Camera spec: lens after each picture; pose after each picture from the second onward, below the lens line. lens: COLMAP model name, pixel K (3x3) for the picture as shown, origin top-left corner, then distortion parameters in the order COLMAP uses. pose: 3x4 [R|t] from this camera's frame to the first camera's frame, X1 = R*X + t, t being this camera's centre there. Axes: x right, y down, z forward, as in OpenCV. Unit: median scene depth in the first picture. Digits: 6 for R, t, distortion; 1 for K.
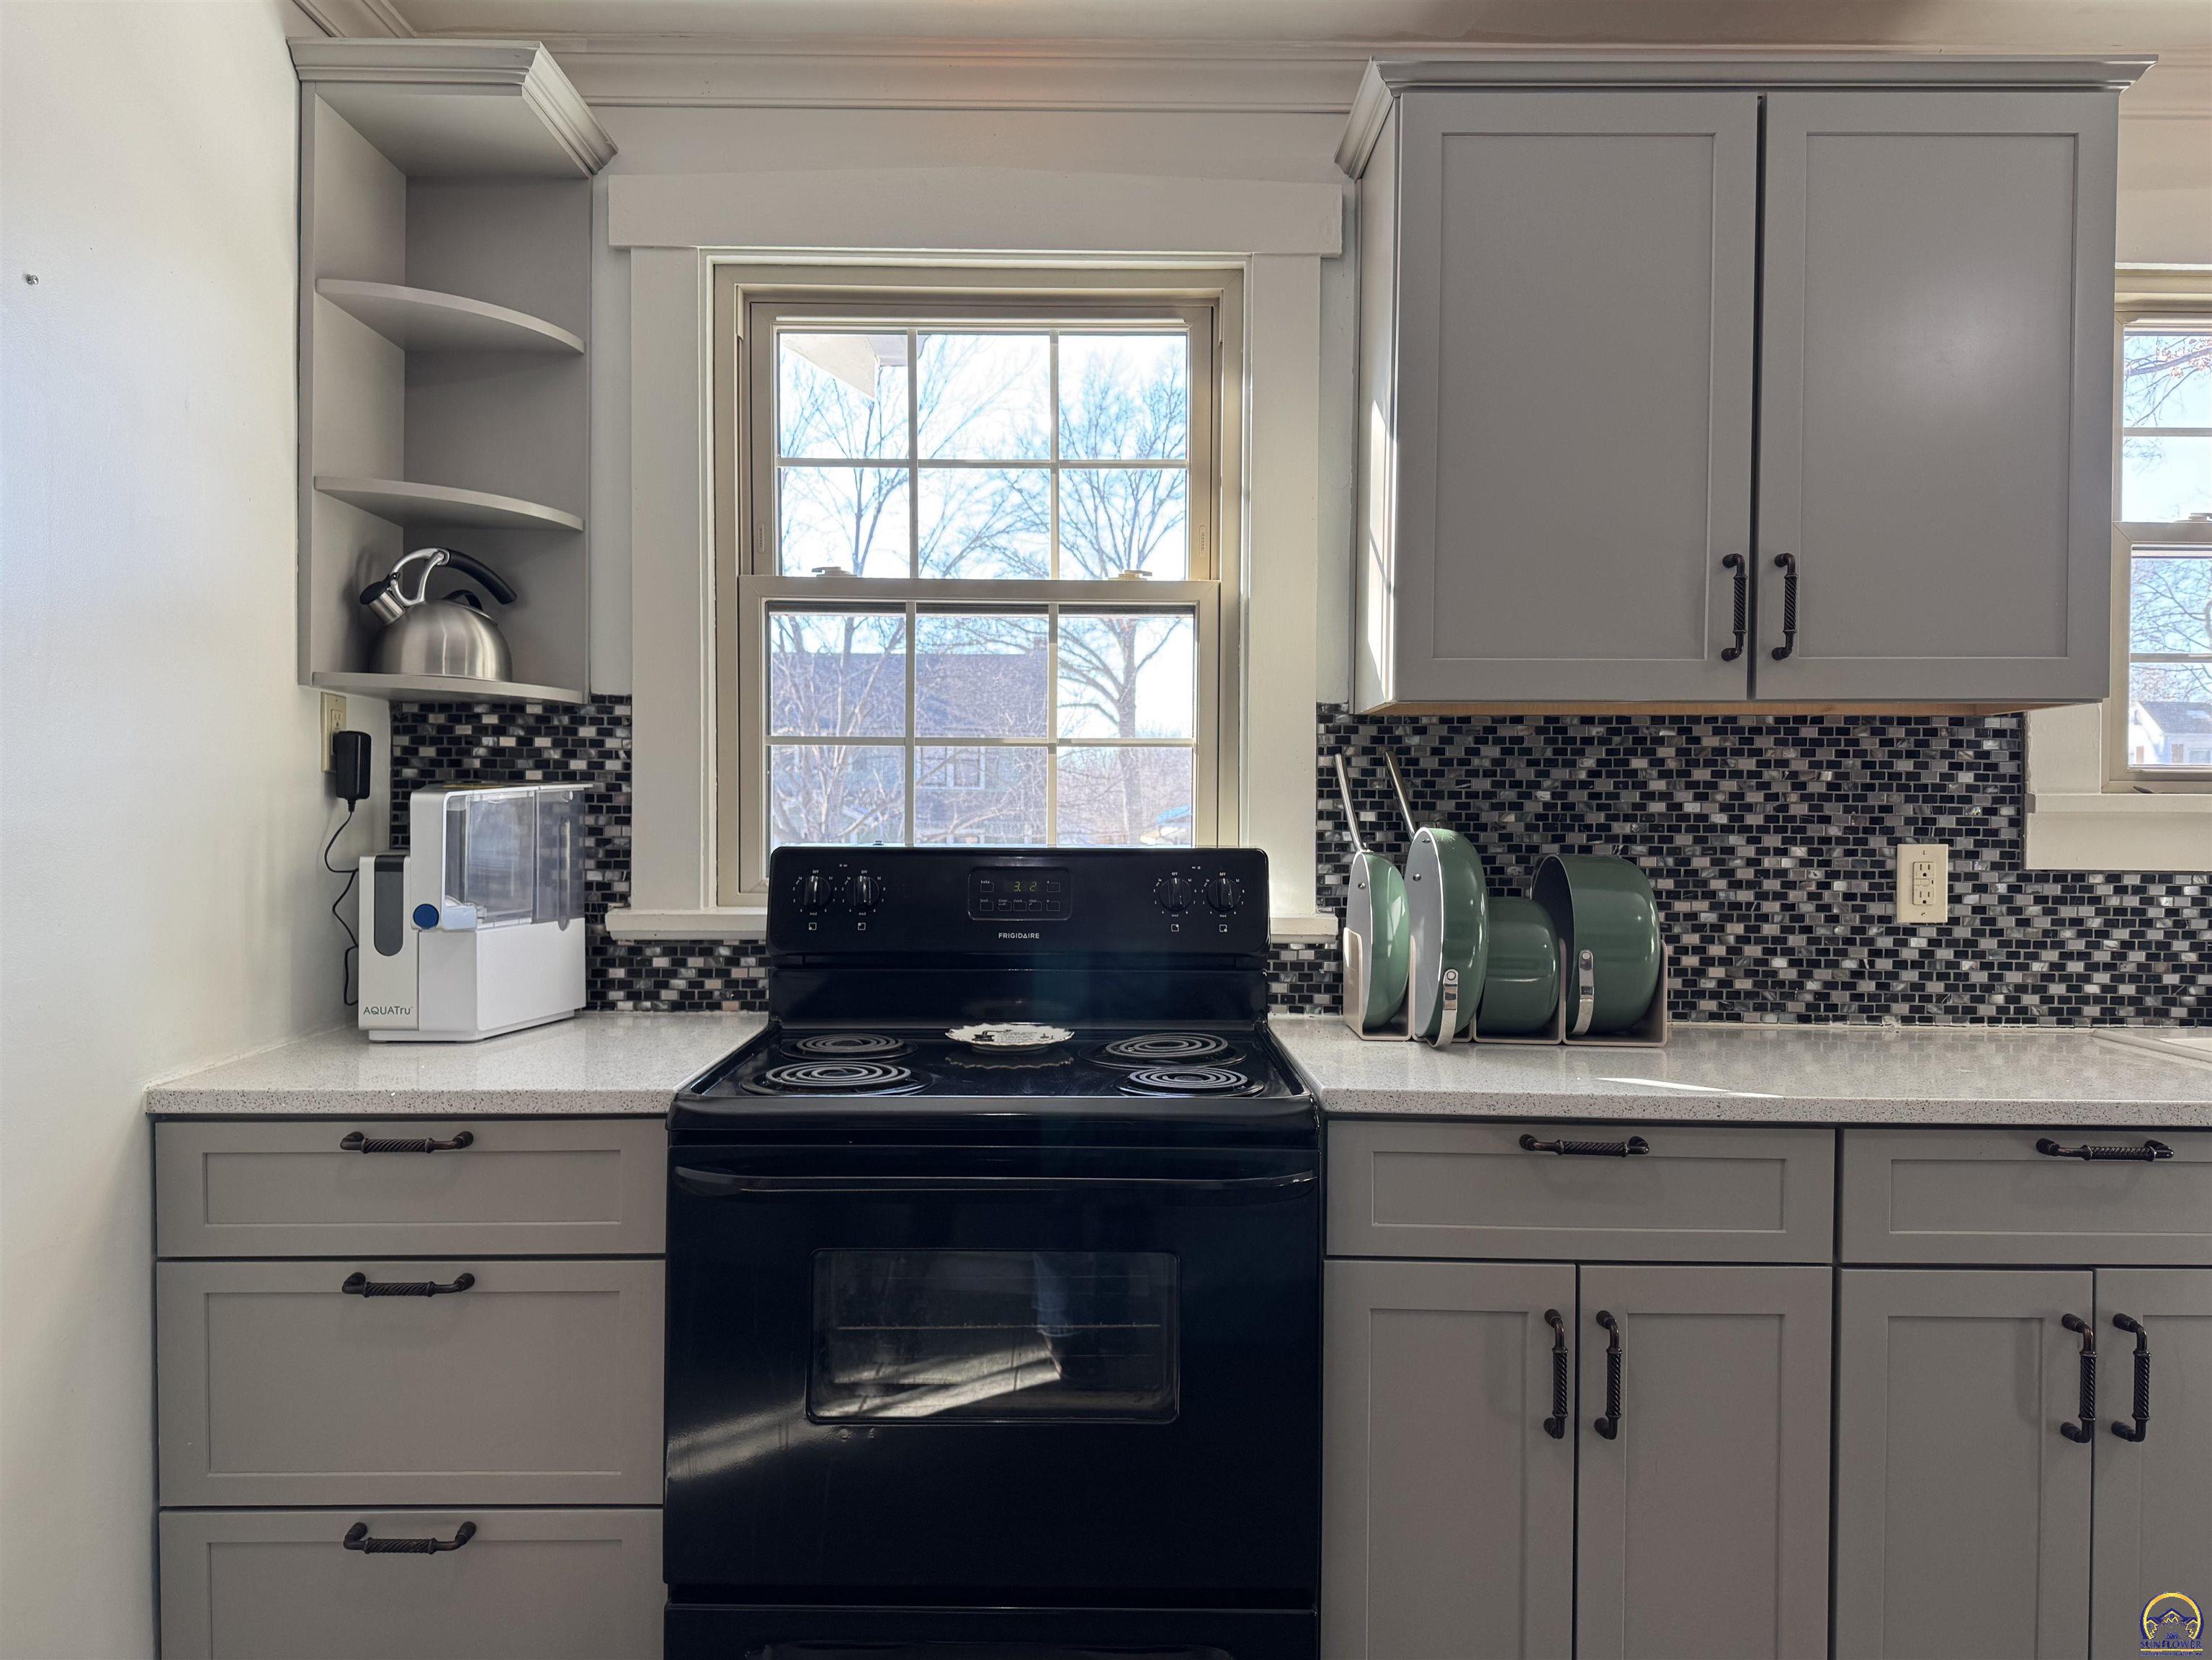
lens RADIAL K [[1513.3, 0, 1106.7], [0, 1513.3, 829.7], [0, 0, 1]] dist [0.010600, -0.024239]
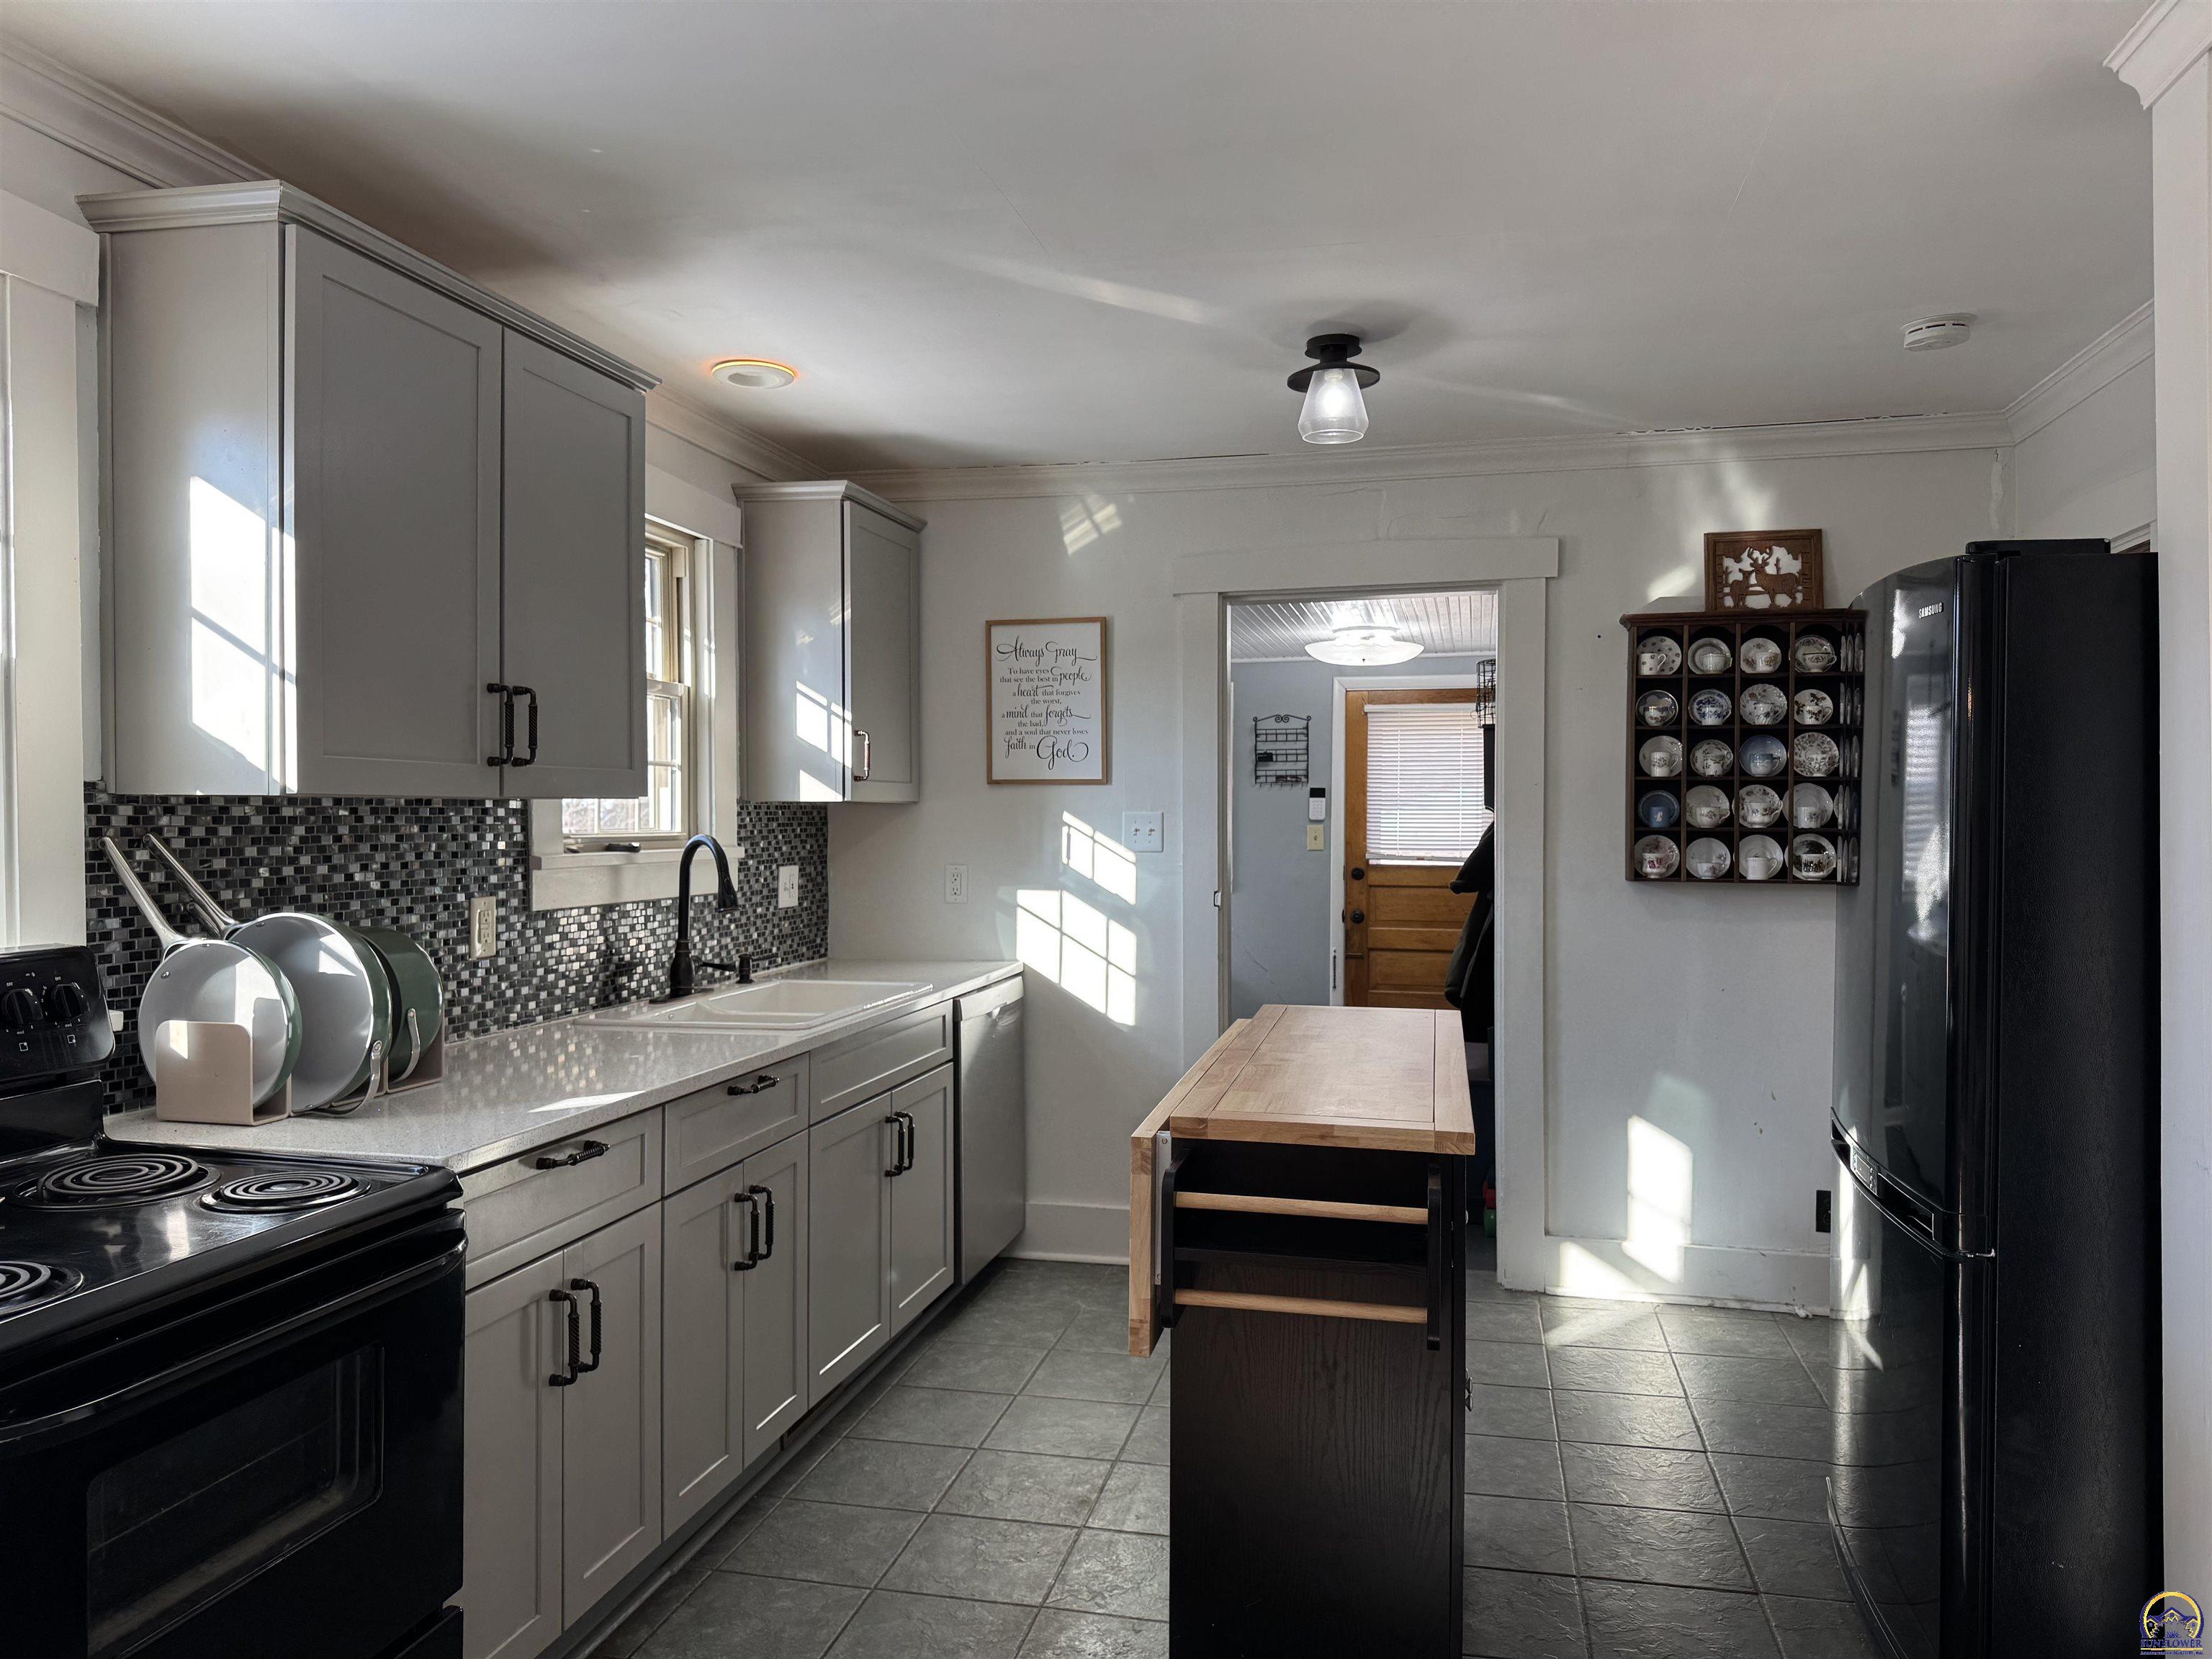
lens RADIAL K [[1512.7, 0, 1127.9], [0, 1512.7, 821.2], [0, 0, 1]] dist [-0.086402, -0.014758]
pose [[0.202916, -0.010784, 0.979137, -0.602246], [0.011155, 0.999900, 0.008701, -0.060712], [-0.979133, 0.009156, 0.203016, 0.193680]]
